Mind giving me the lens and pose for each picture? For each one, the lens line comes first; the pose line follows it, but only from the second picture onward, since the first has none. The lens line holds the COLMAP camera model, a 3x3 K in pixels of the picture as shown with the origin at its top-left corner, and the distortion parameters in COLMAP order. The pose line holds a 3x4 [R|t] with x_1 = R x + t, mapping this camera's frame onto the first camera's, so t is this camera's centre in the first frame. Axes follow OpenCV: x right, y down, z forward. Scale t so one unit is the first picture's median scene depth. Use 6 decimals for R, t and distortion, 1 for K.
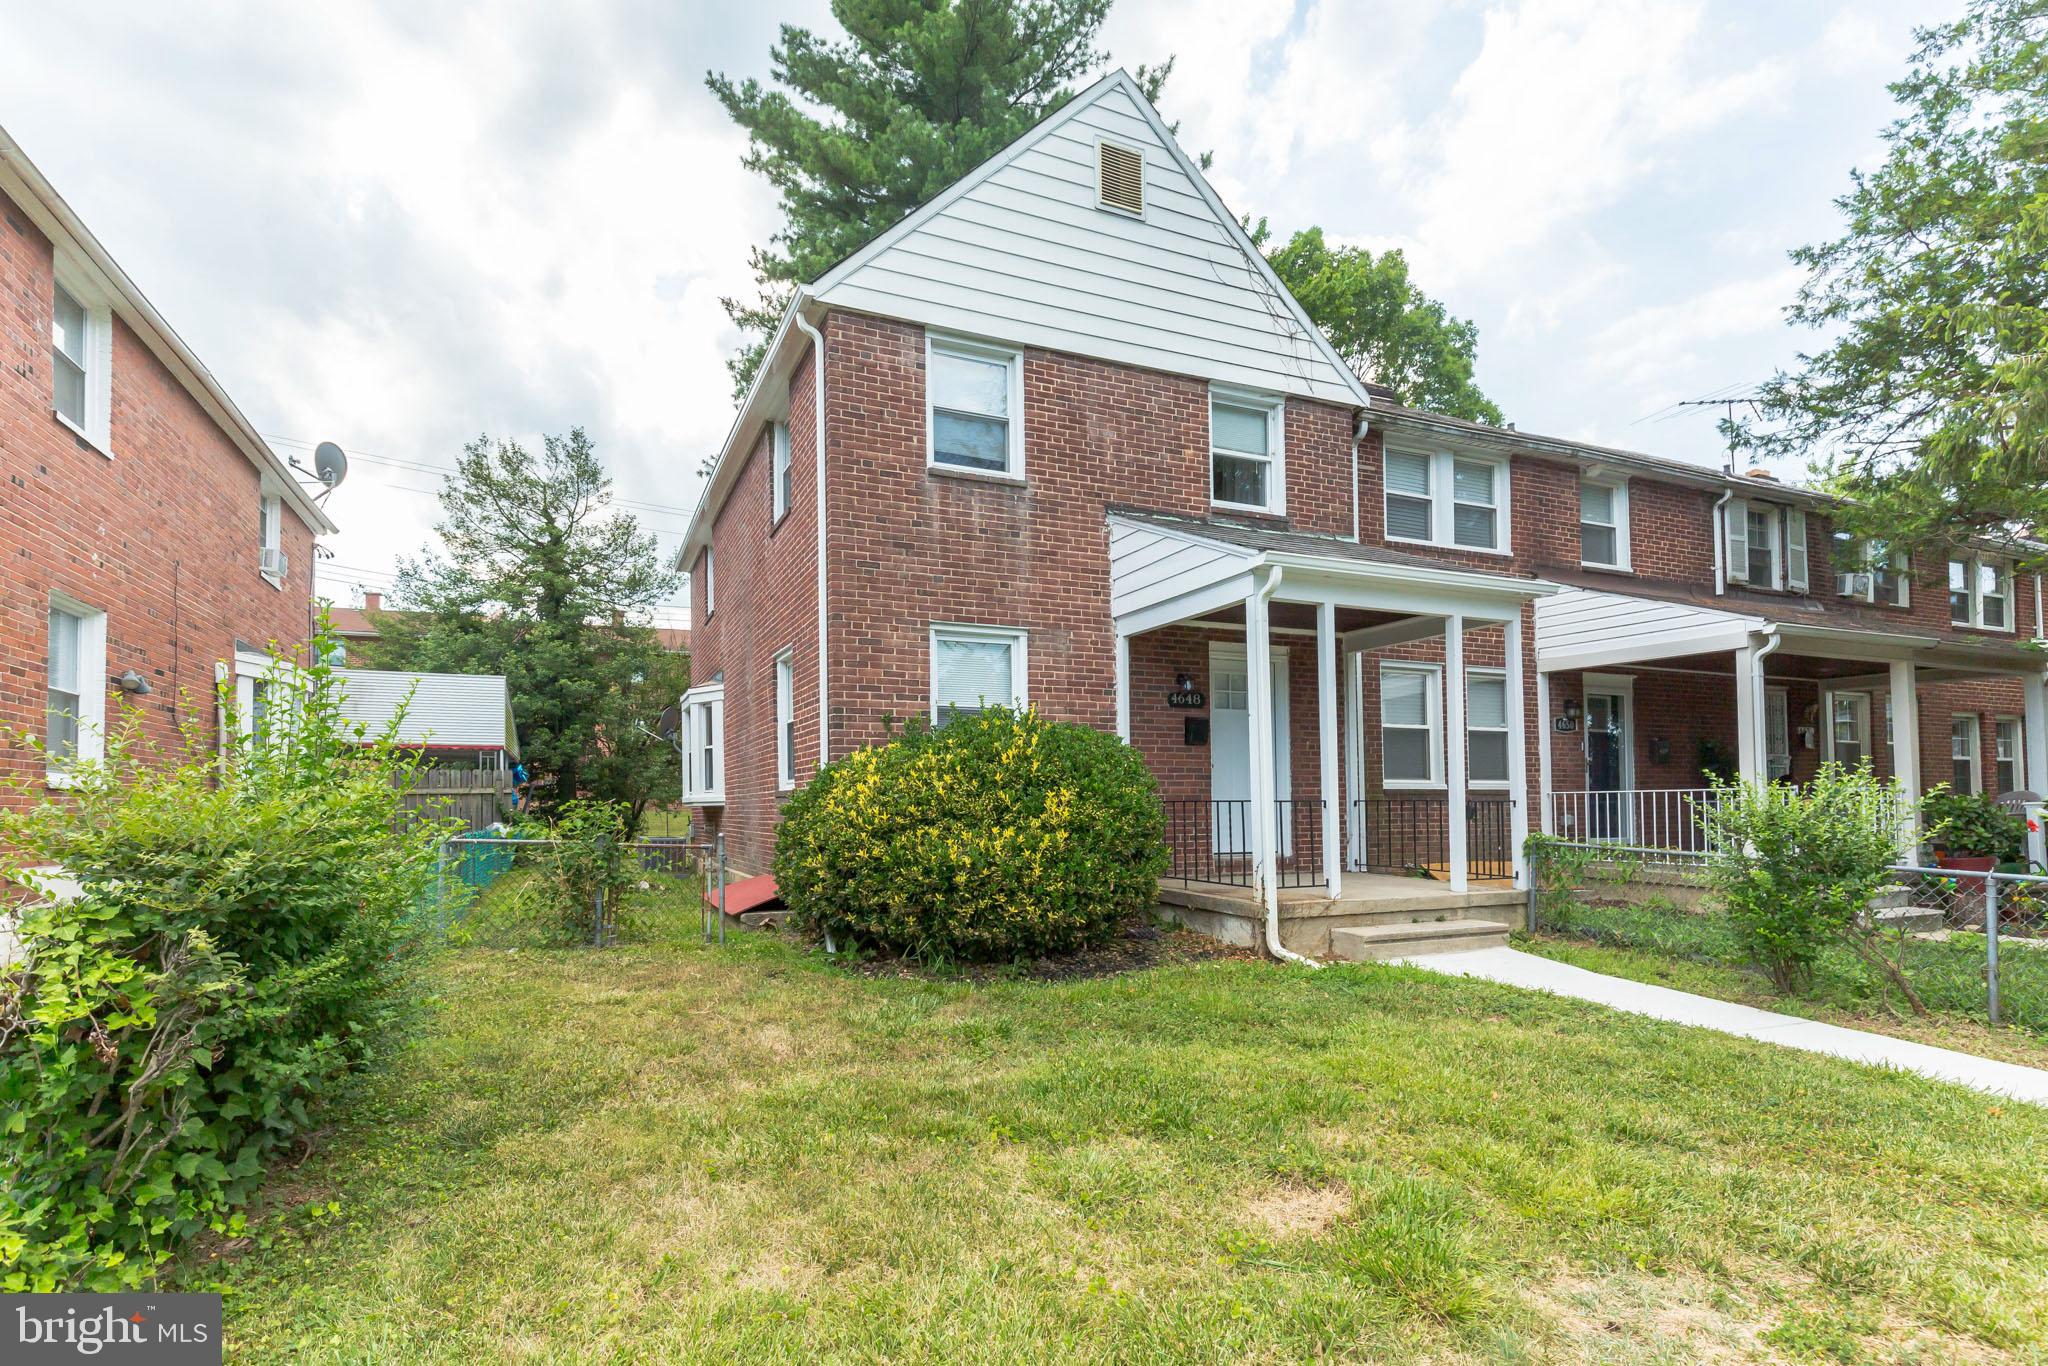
lens RADIAL K [[941.0, 0, 1024.0], [0, 941.0, 683.0], [0, 0, 1]] dist [0.001733, 0.000040]
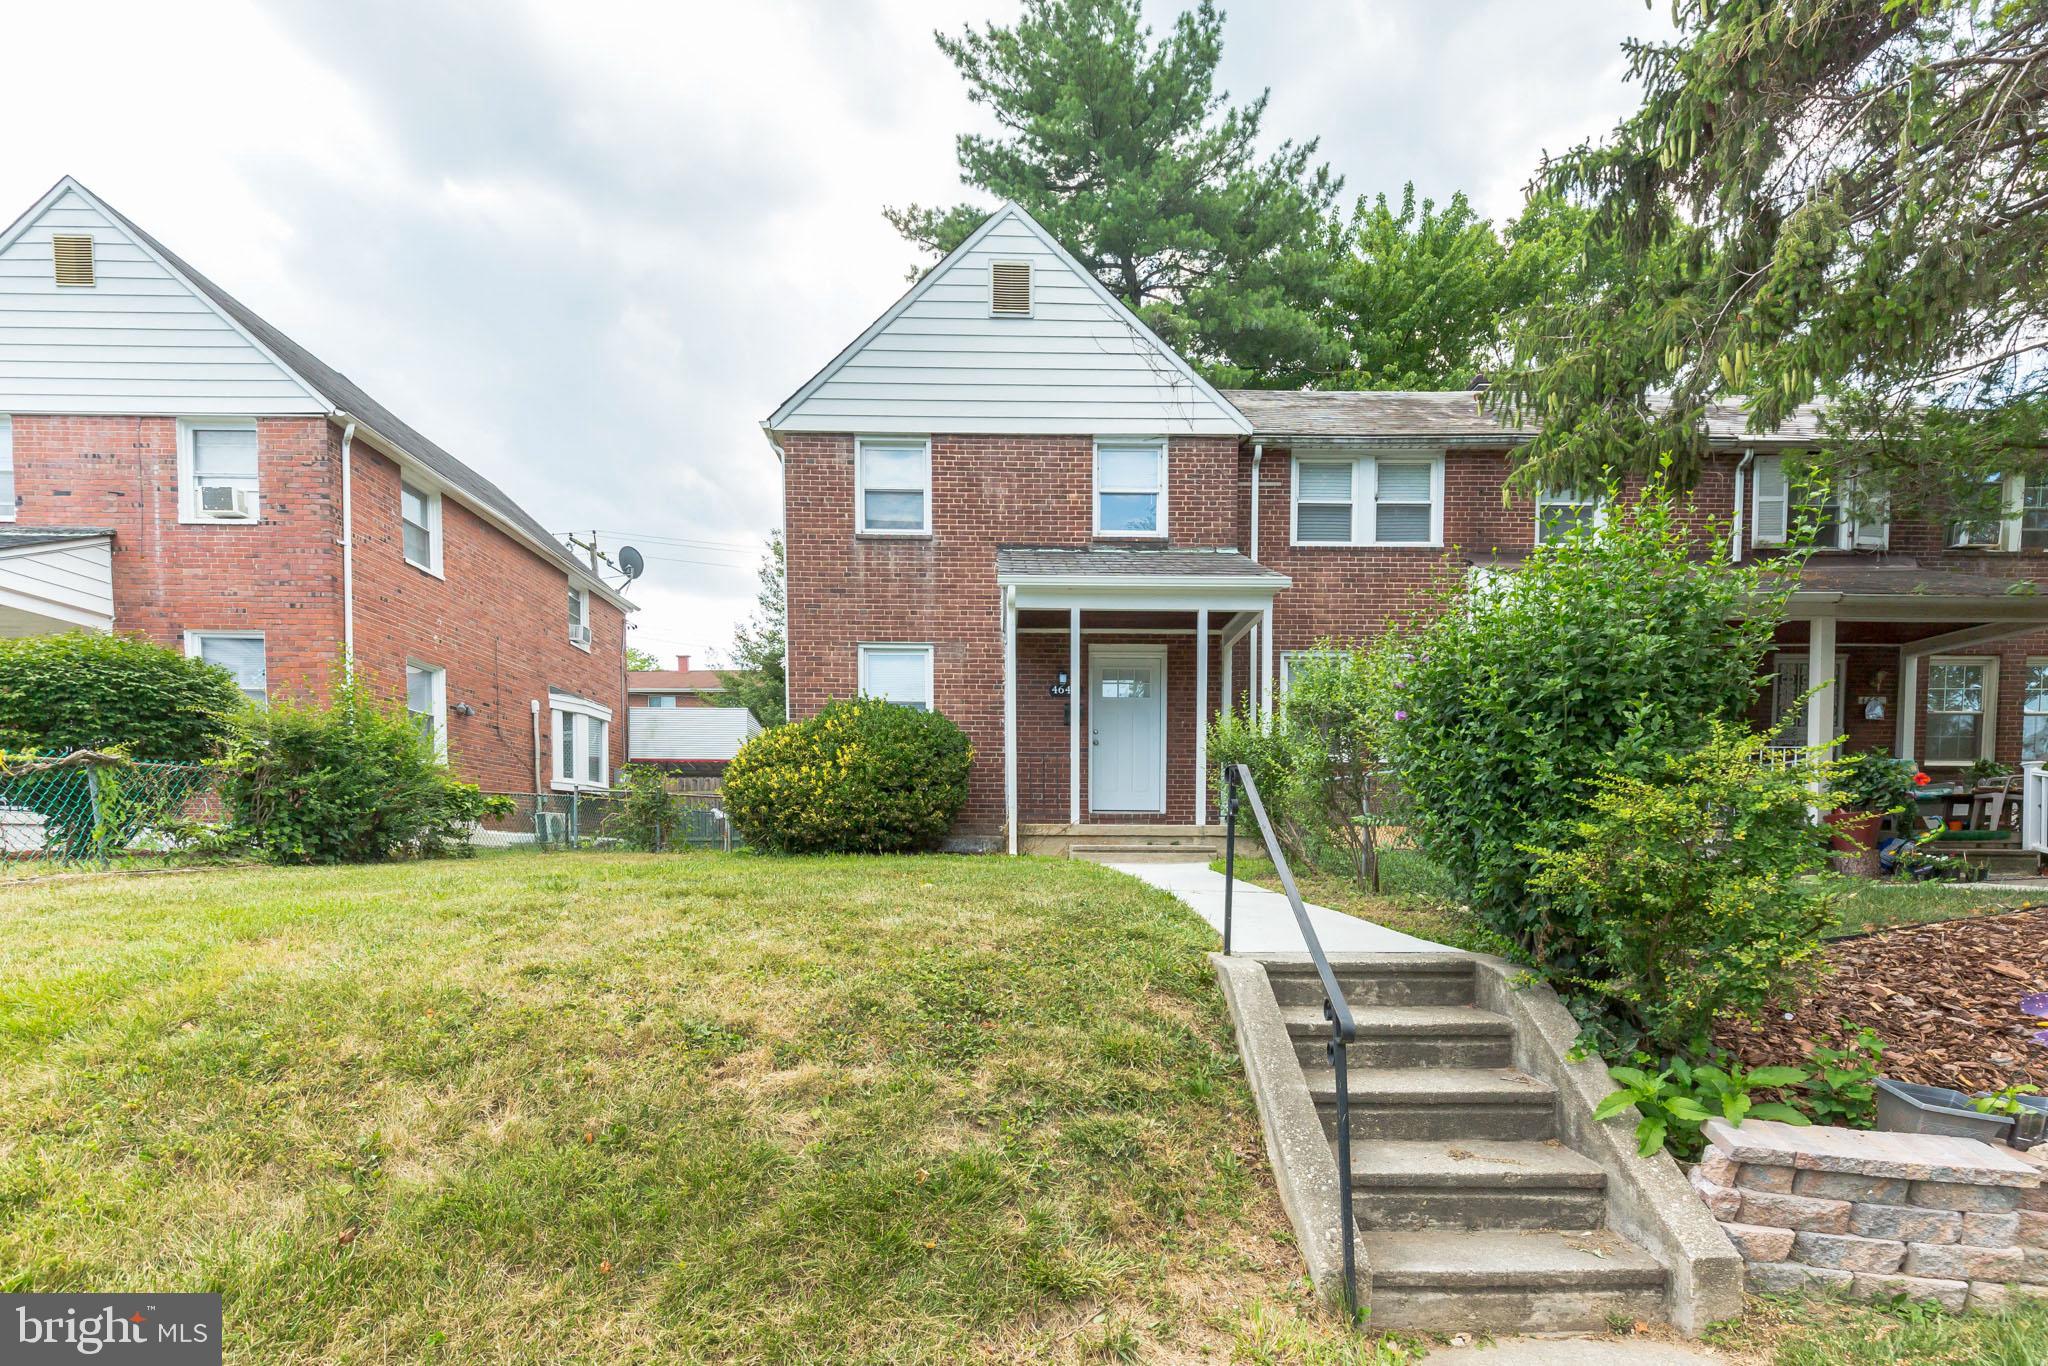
lens RADIAL K [[951.2, 0, 1023.4], [0, 951.2, 751.5], [0, 0, 1]] dist [0.000705, 0.000300]
pose [[0.933743, -0.026013, -0.356998, 0.566650], [0.038444, 0.998875, 0.027768, 0.061357], [0.355874, -0.039653, 0.933692, -0.235303]]
